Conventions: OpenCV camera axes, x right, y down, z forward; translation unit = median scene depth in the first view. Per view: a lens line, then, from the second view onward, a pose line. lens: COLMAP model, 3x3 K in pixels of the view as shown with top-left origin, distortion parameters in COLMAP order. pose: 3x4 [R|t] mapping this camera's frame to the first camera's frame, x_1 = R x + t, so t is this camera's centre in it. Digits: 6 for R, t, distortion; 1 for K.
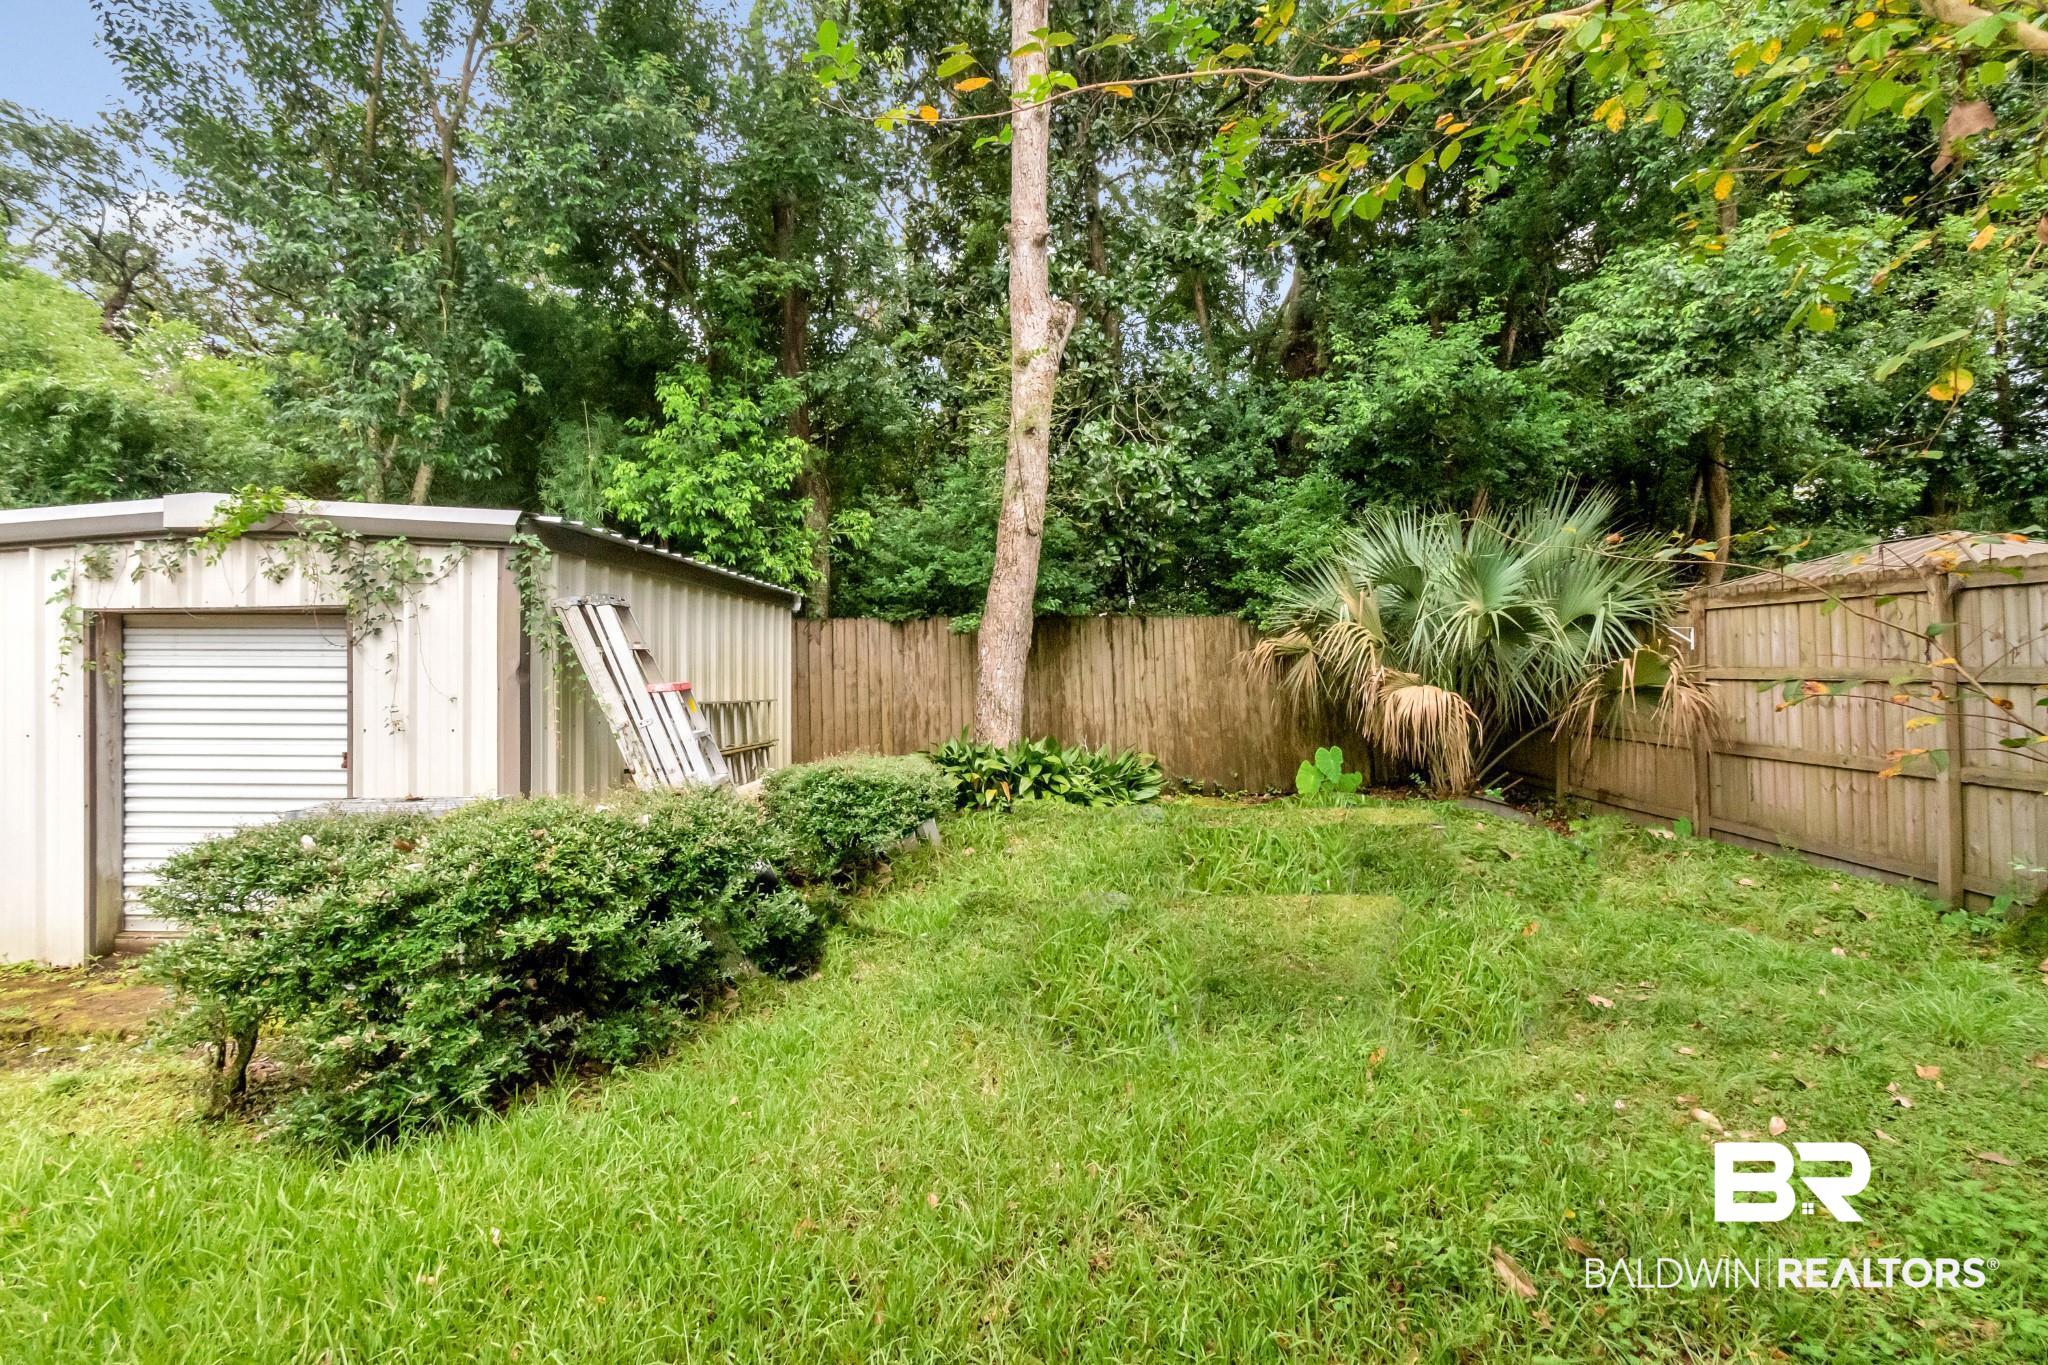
lens RADIAL K [[933.2, 0, 1009.9], [0, 933.2, 671.9], [0, 0, 1]] dist [0.001764, -0.000161]
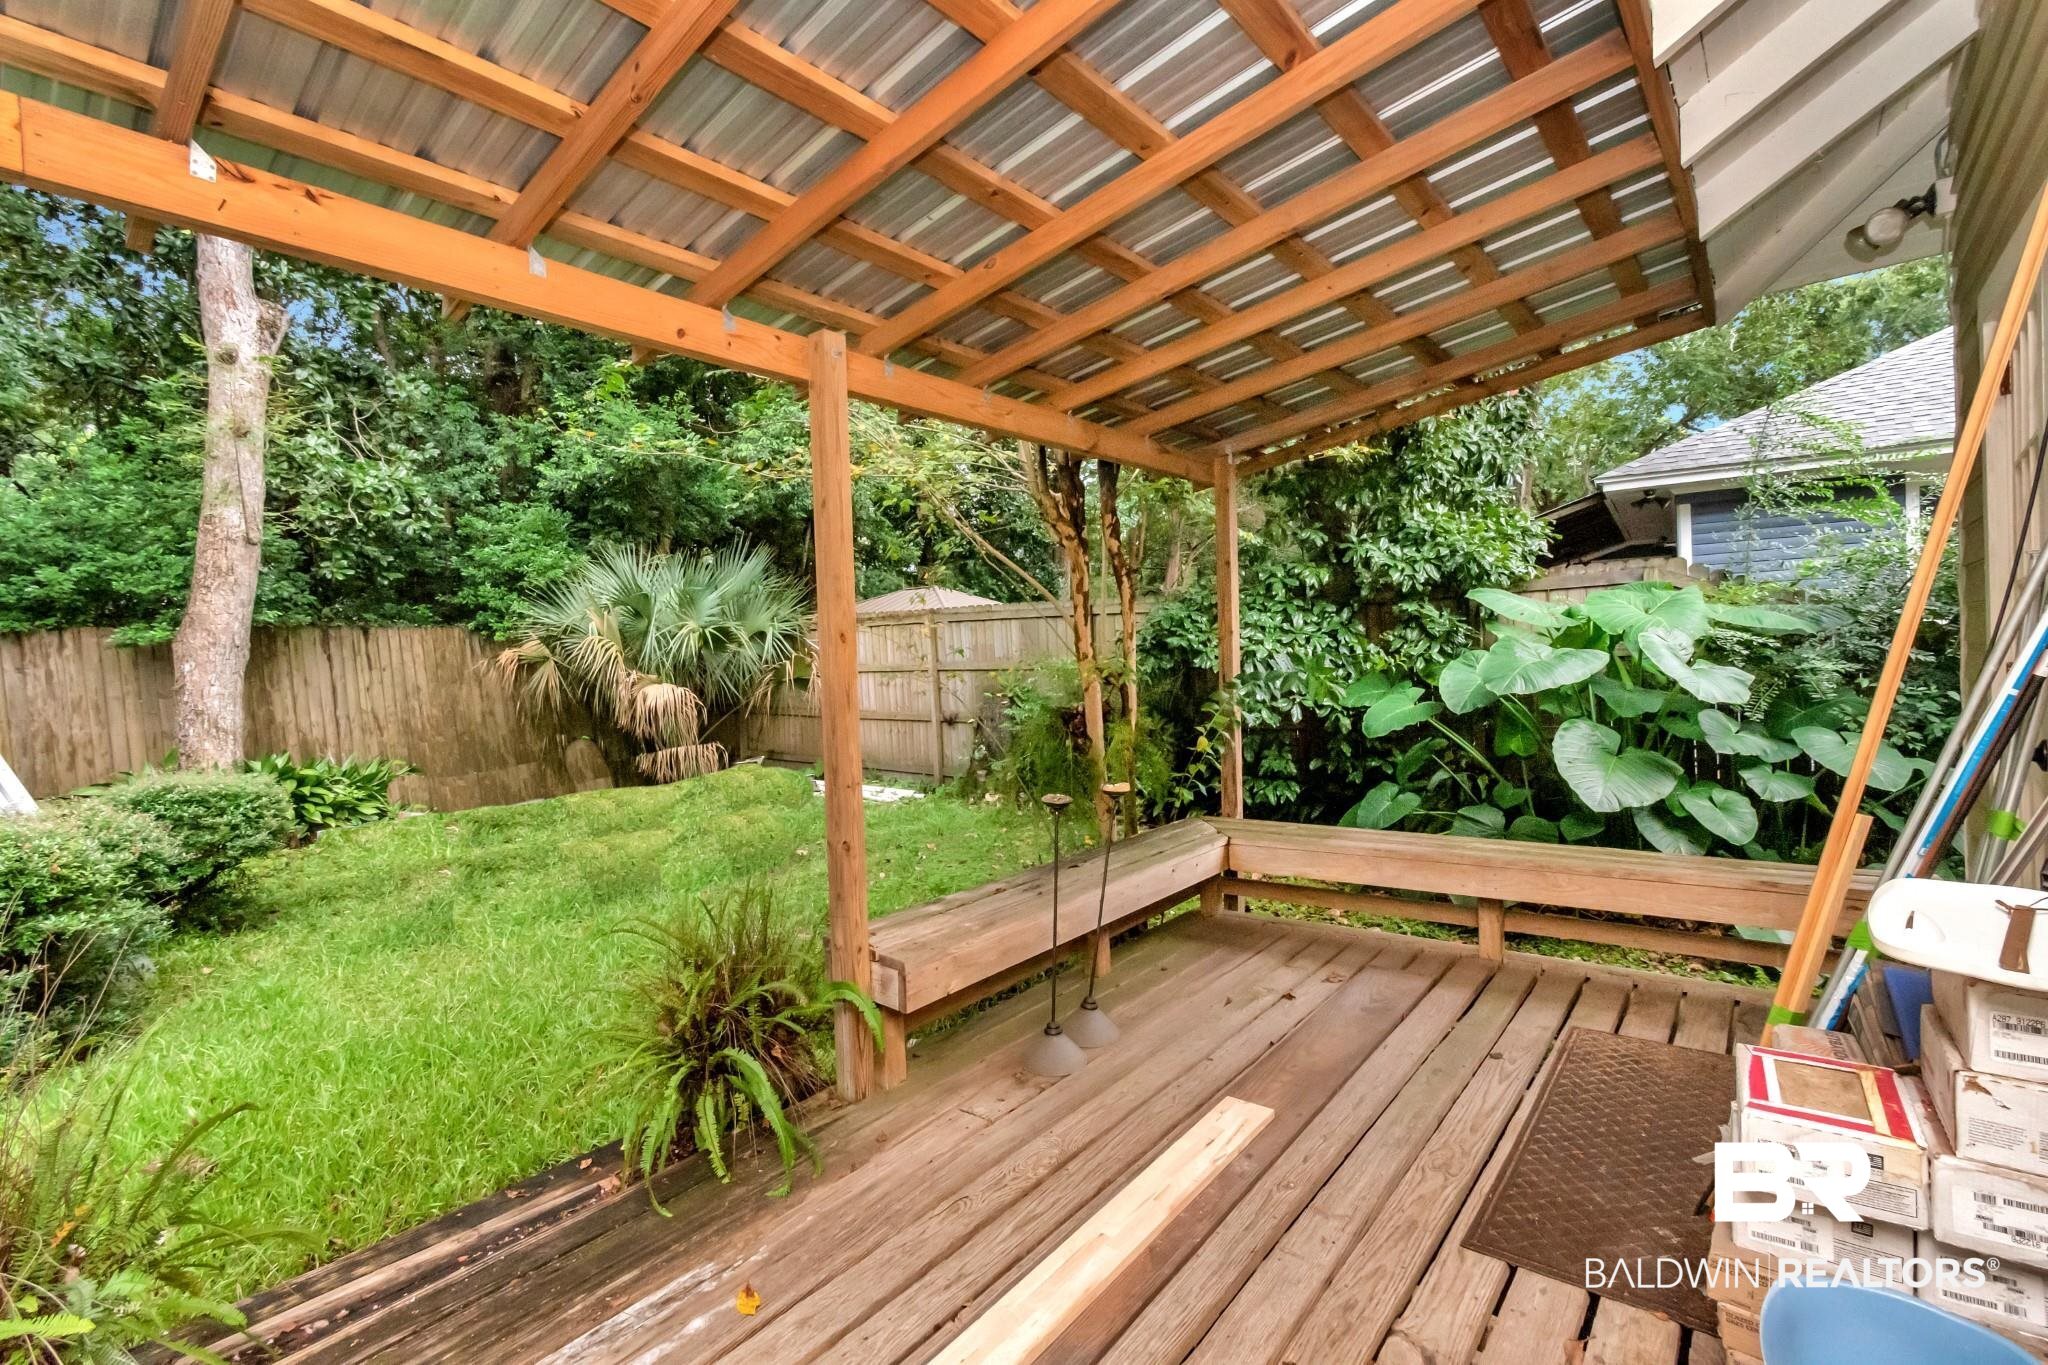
lens RADIAL K [[933.2, 0, 1026.1], [0, 933.2, 692.1], [0, 0, 1]] dist [0.001764, -0.000161]
pose [[0.638152, -0.048166, 0.768402, -0.226799], [0.031963, 0.998838, 0.036065, -0.004442], [-0.769247, 0.001545, 0.638950, -0.239022]]
